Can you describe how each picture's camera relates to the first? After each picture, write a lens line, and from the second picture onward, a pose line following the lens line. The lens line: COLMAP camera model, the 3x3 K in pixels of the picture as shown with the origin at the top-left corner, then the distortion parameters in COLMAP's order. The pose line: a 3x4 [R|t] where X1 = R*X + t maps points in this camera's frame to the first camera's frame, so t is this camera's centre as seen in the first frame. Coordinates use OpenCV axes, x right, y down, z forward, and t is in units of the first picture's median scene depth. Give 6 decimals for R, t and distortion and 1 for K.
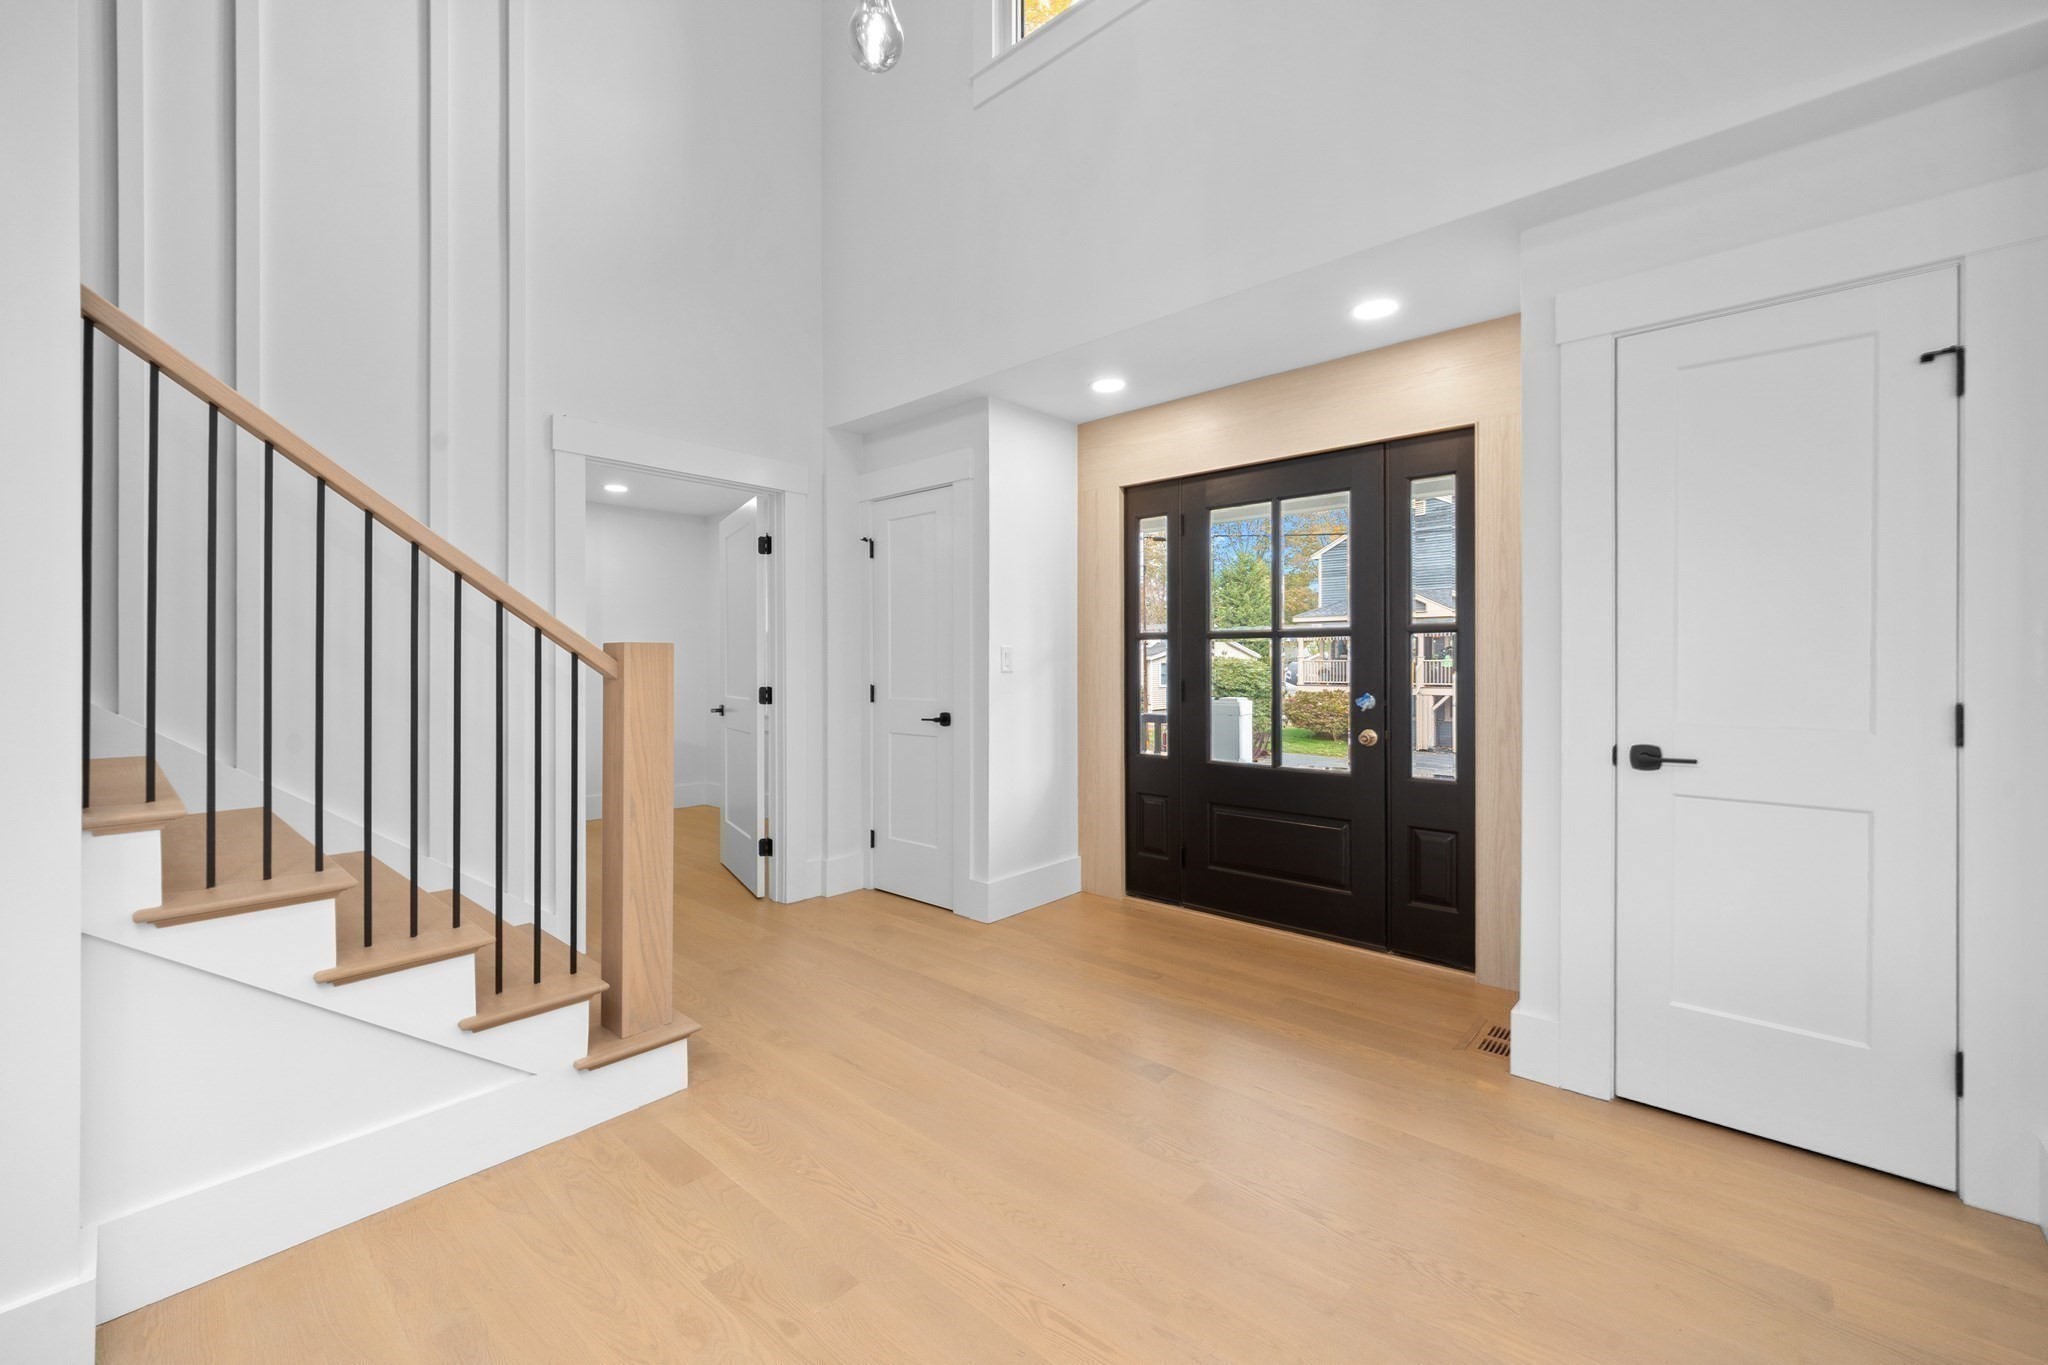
lens RADIAL K [[812.0, 0, 1019.0], [0, 812.0, 666.9], [0, 0, 1]] dist [-0.003714, -0.000549]
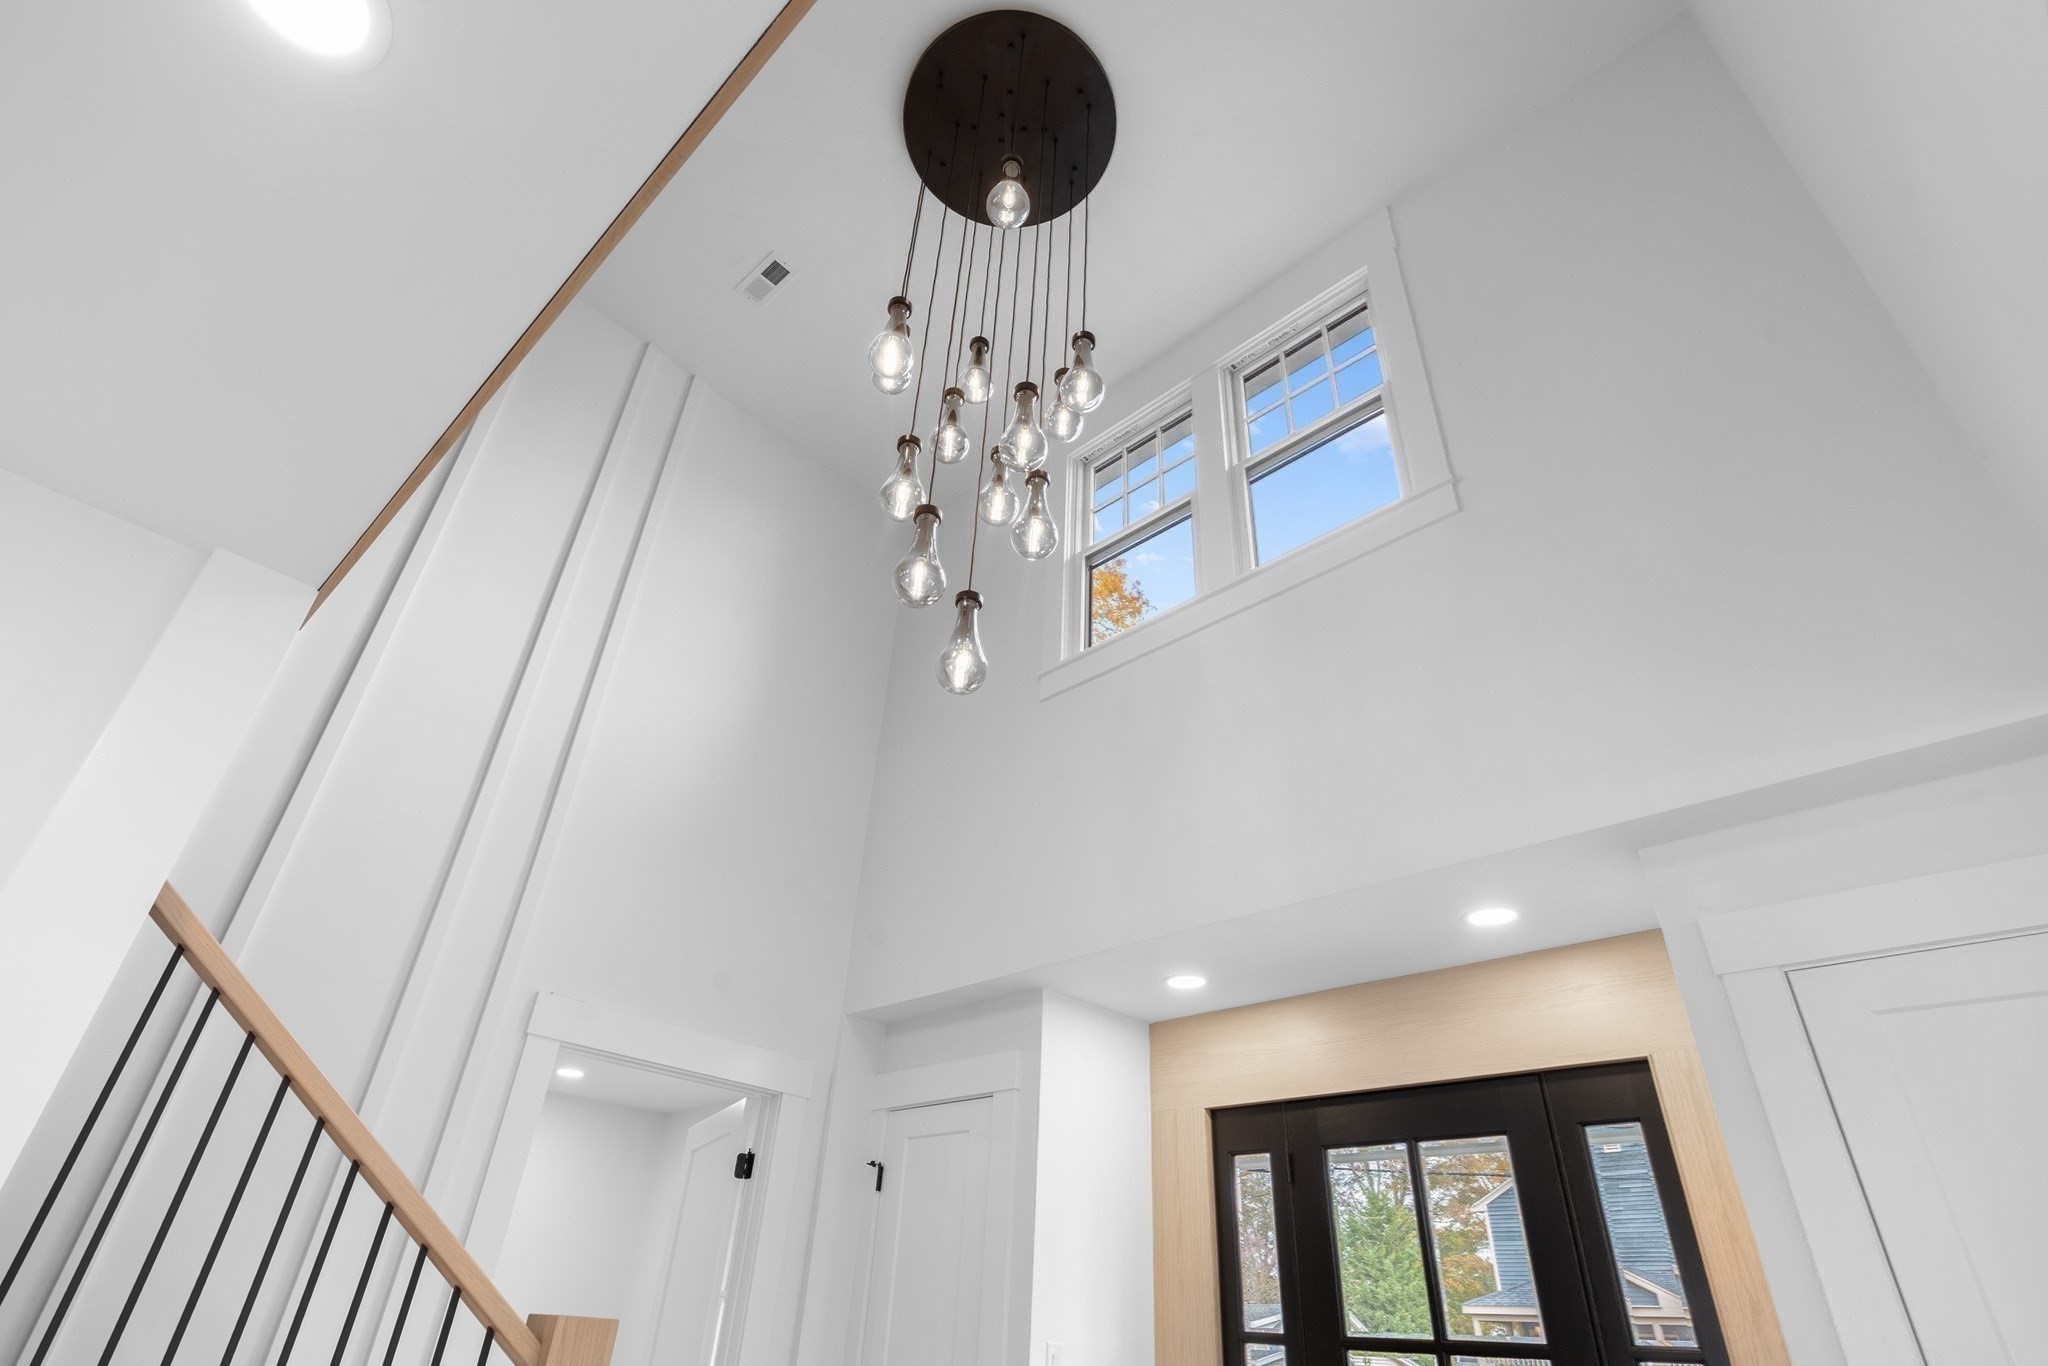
lens RADIAL K [[1019.4, 0, 1016.3], [0, 1019.4, 684.4], [0, 0, 1]] dist [0.002526, -0.003603]
pose [[0.998115, 0.027663, -0.054776, -0.015888], [-0.053330, 0.832609, -0.551288, -0.010633], [0.030357, 0.553170, 0.832515, -0.054115]]
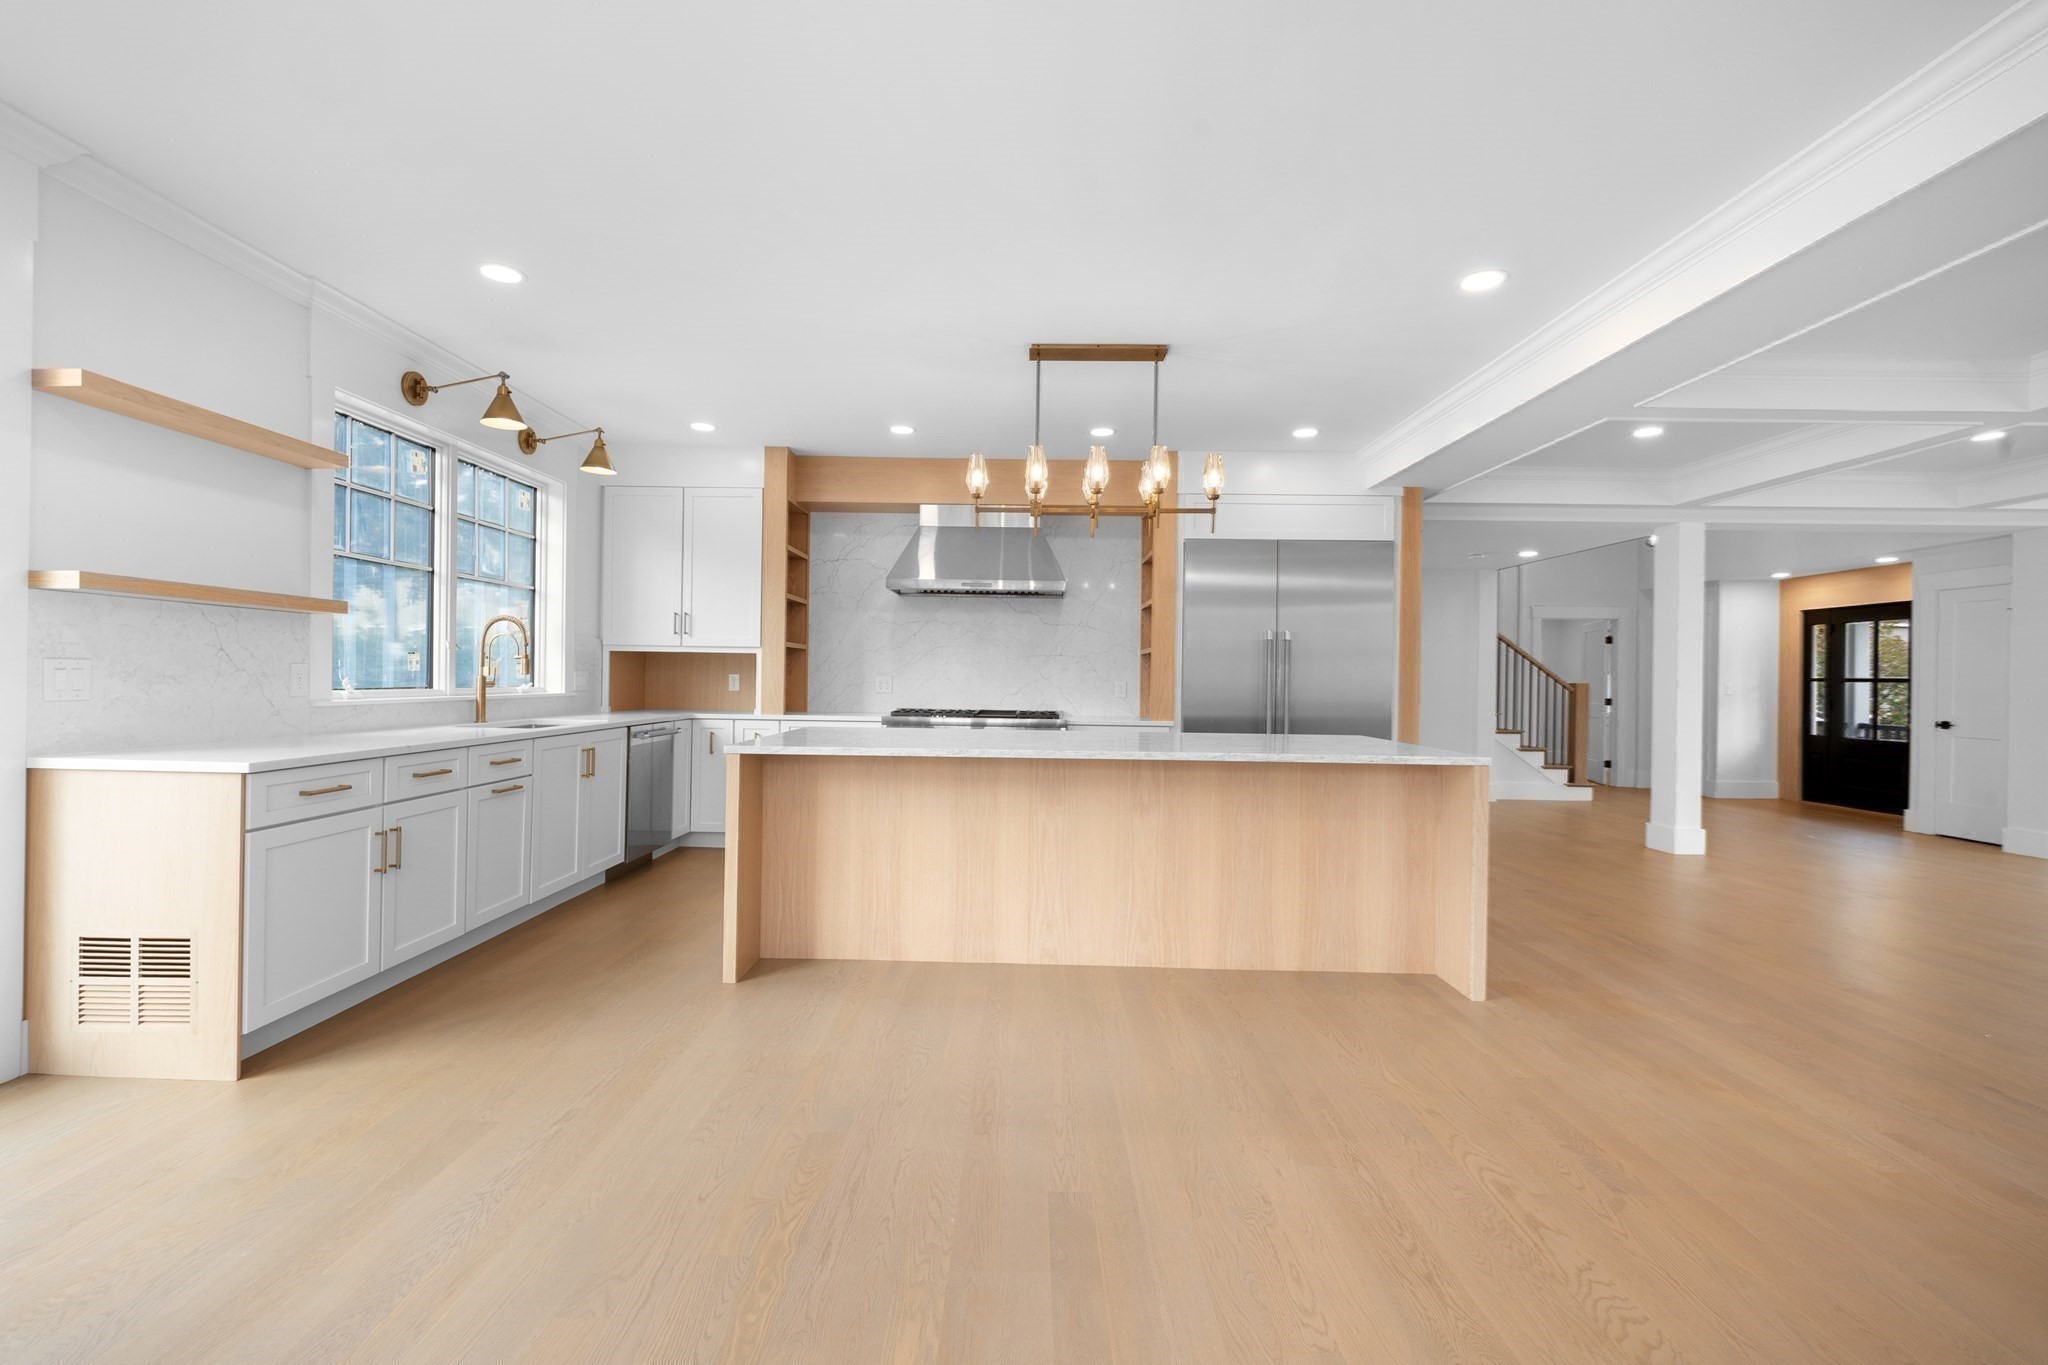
lens RADIAL K [[872.0, 0, 1023.8], [0, 872.0, 678.6], [0, 0, 1]] dist [0.001936, -0.000017]
pose [[0.658269, 0.009198, -0.752727, 0.527279], [-0.015955, 0.999871, -0.001734, -0.002318], [0.752614, 0.013151, 0.658331, -2.141887]]
